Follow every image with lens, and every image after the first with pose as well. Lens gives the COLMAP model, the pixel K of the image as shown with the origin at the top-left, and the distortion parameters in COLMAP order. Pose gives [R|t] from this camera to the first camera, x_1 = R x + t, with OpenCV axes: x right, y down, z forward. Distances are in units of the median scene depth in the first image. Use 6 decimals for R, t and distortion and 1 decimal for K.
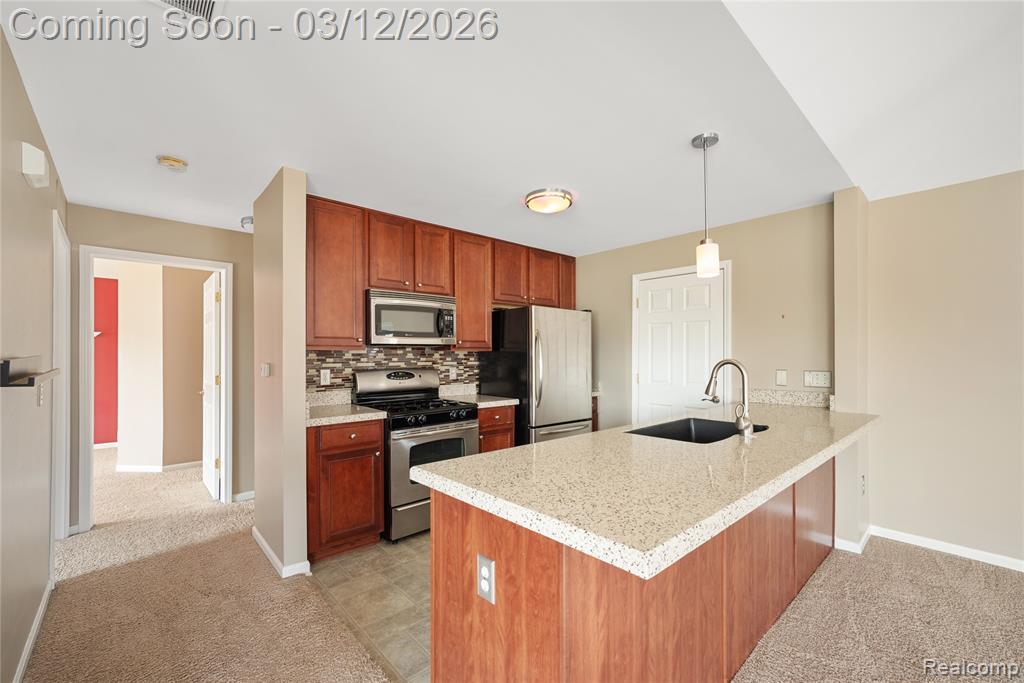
lens RADIAL K [[430.0, 0, 512.4], [0, 430.0, 356.2], [0, 0, 1]] dist [-0.001625, 0.000244]
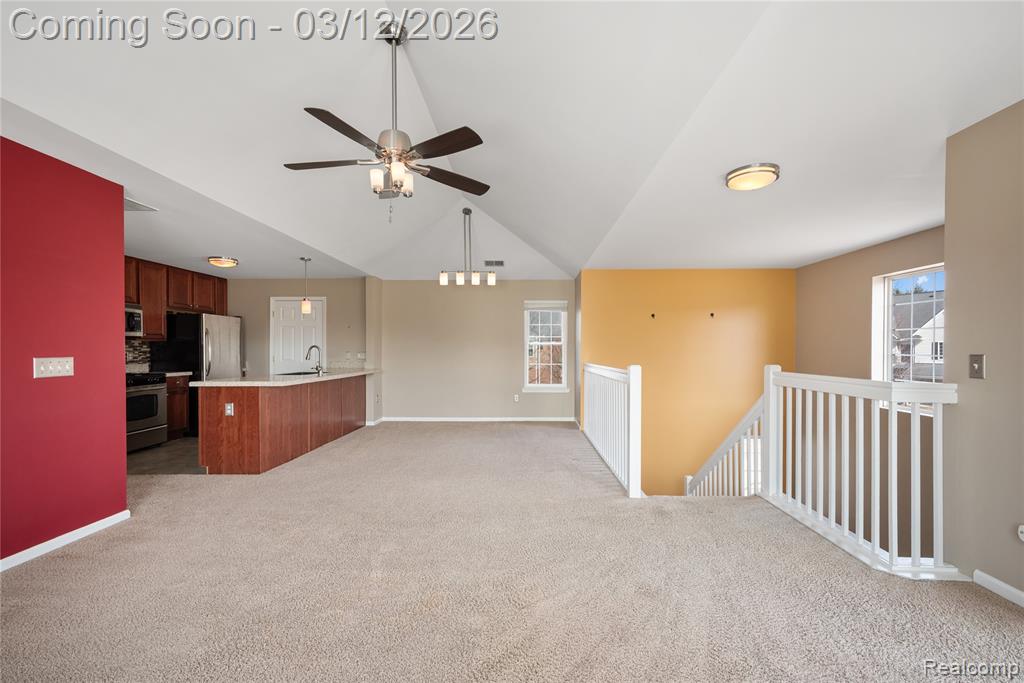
lens RADIAL K [[434.1, 0, 515.3], [0, 434.1, 352.0], [0, 0, 1]] dist [0.000563, 0.000222]
pose [[0.690654, -0.000544, 0.723185, -0.311945], [-0.000627, 0.999999, 0.001351, 0.023923], [-0.723185, -0.001387, 0.690653, -0.941884]]
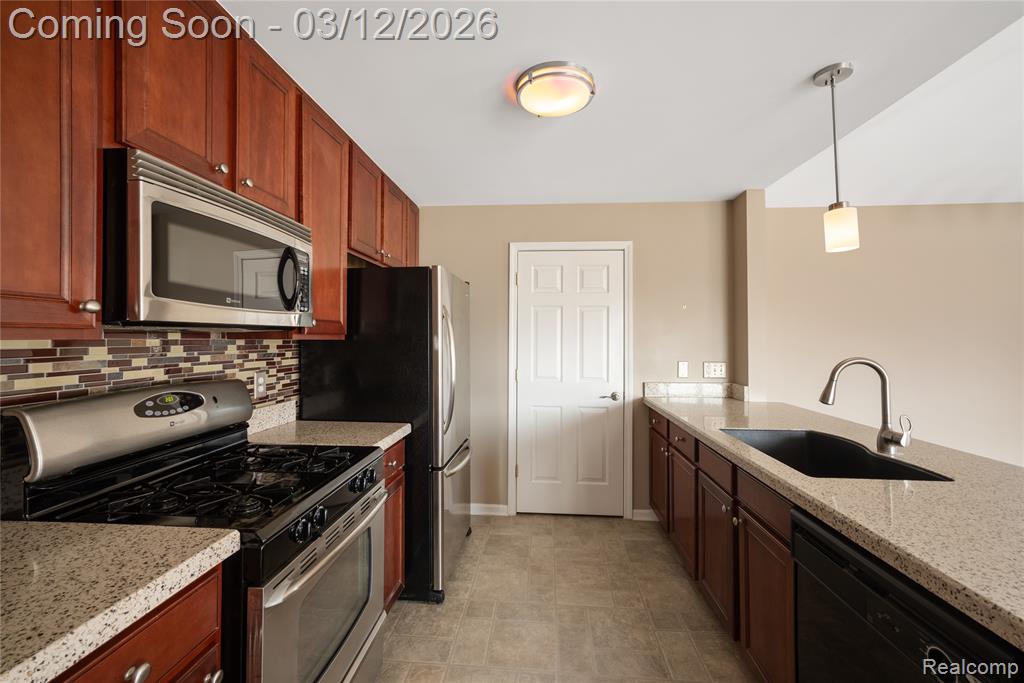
lens RADIAL K [[432.2, 0, 513.3], [0, 432.2, 328.0], [0, 0, 1]] dist [0.000619, 0.000311]
pose [[0.725651, 0.021870, 0.687715, -0.283218], [-0.003160, 0.999590, -0.028453, -0.012303], [-0.688055, 0.018473, 0.725423, 0.470836]]
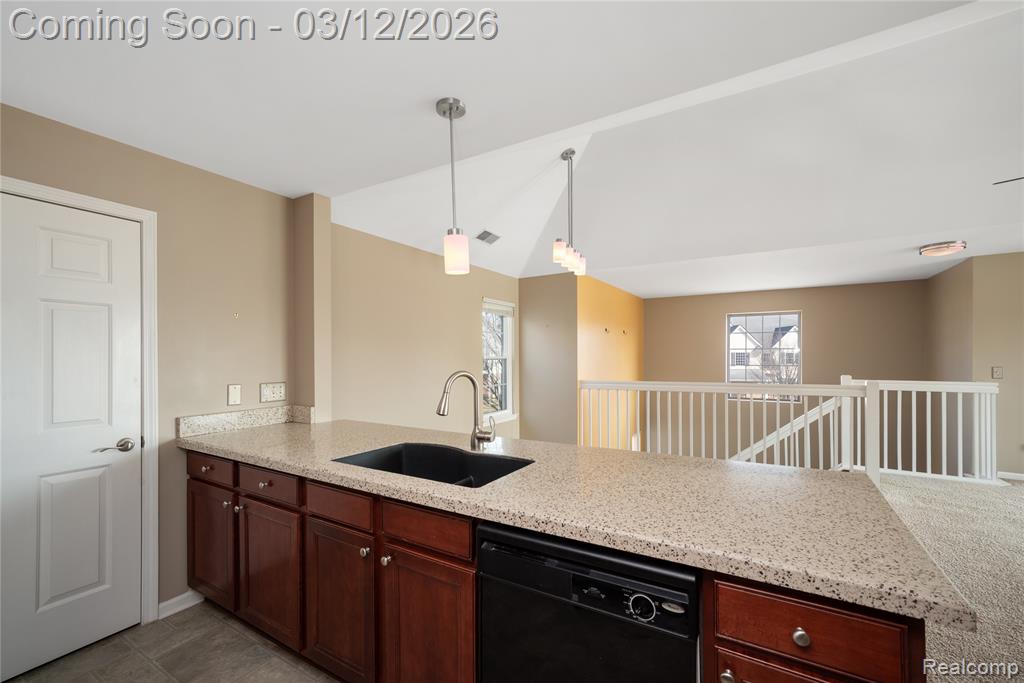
lens RADIAL K [[430.0, 0, 512.4], [0, 430.0, 356.2], [0, 0, 1]] dist [-0.001625, 0.000244]
pose [[-0.287882, 0.004125, 0.957657, -0.216043], [0.008510, 0.999962, -0.001749, -0.011007], [-0.957628, 0.007646, -0.287906, 0.636925]]
